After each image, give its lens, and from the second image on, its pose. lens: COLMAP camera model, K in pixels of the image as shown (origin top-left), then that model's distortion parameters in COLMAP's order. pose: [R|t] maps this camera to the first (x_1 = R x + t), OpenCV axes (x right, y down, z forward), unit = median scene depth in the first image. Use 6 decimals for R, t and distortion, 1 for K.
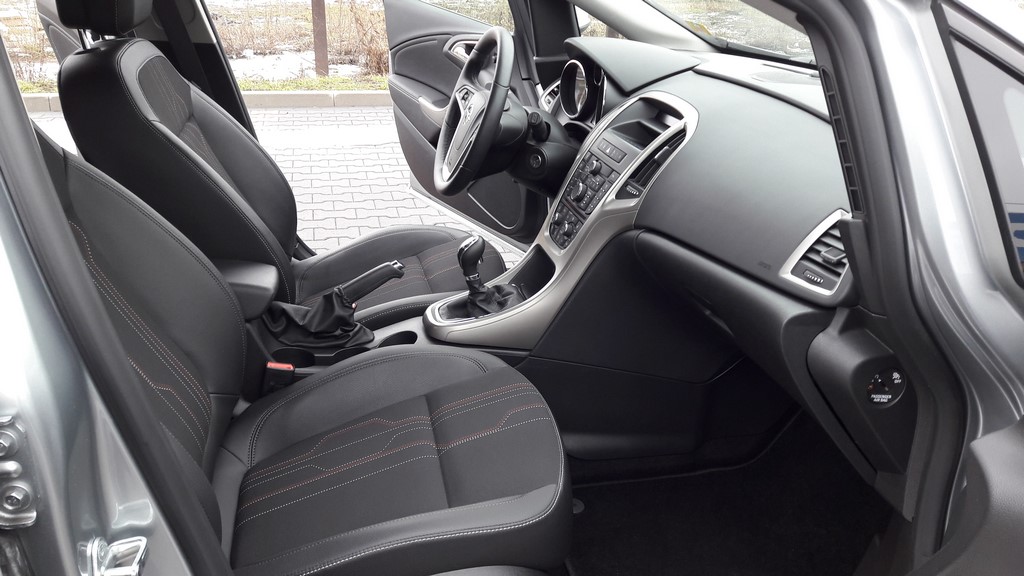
lens RADIAL K [[831.8, 0, 512.0], [0, 831.8, 288.0], [0, 0, 1]] dist [0.163409, -0.400947]
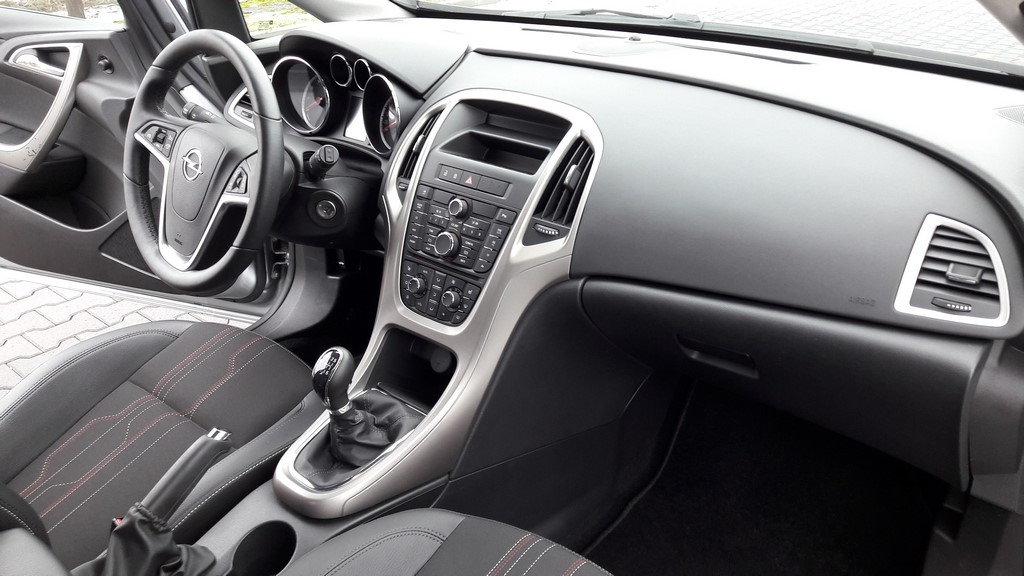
lens RADIAL K [[819.6, 0, 512.0], [0, 819.6, 288.0], [0, 0, 1]] dist [0.001761, 0.007361]
pose [[0.786955, -0.304750, 0.536497, -0.262151], [0.260895, 0.952307, 0.158254, -0.172139], [-0.559138, 0.015430, 0.828931, 0.367312]]
